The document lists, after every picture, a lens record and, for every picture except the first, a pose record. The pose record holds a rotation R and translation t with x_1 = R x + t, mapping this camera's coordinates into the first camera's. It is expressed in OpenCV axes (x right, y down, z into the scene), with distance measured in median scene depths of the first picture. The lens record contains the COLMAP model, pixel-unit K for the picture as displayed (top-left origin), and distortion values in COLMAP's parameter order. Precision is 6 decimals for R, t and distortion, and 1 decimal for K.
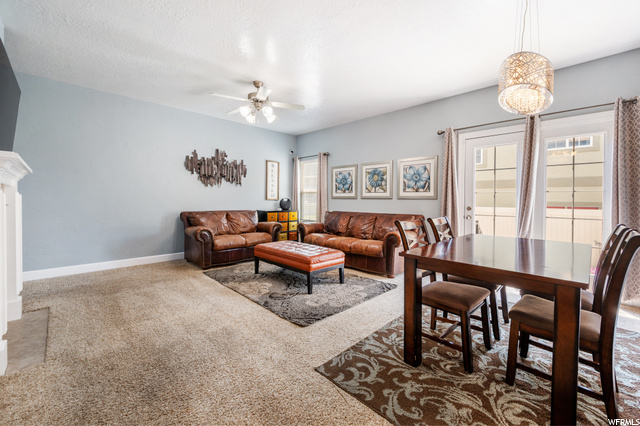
lens RADIAL K [[246.6, 0, 309.0], [0, 246.6, 204.0], [0, 0, 1]] dist [0.001079, 0.000027]
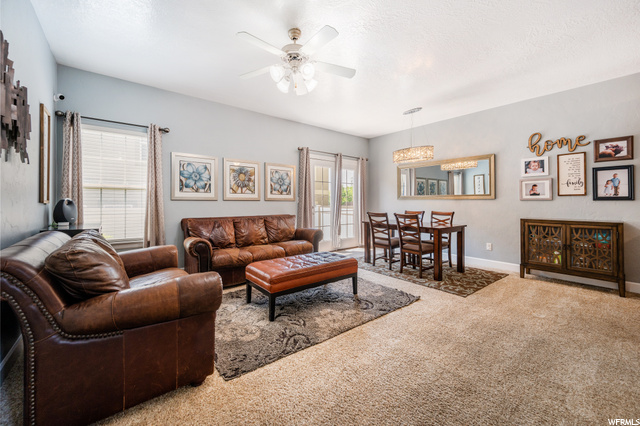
lens RADIAL K [[269.3, 0, 321.0], [0, 269.3, 199.6], [0, 0, 1]] dist [-0.000396, -0.000041]
pose [[0.079567, 0.001169, 0.996829, -0.803439], [0.014303, 0.999895, -0.002315, -0.021452], [-0.996727, 0.014442, 0.079542, 0.742800]]
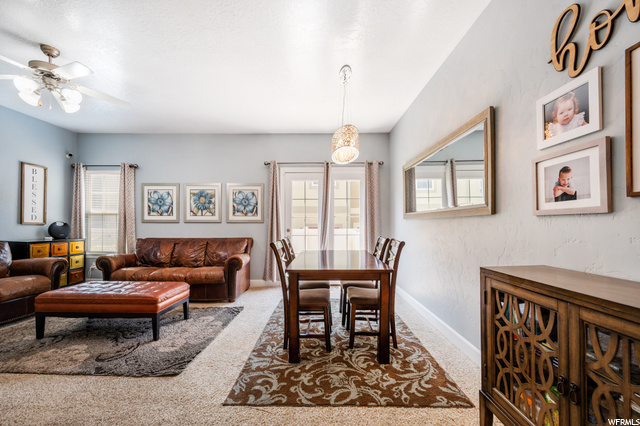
lens RADIAL K [[263.4, 0, 307.7], [0, 263.4, 223.0], [0, 0, 1]] dist [-0.019997, 0.000012]
pose [[0.704663, -0.002377, 0.709538, -0.178662], [0.015731, 0.999801, -0.012274, -0.001307], [-0.709368, 0.019811, 0.704560, 0.024229]]
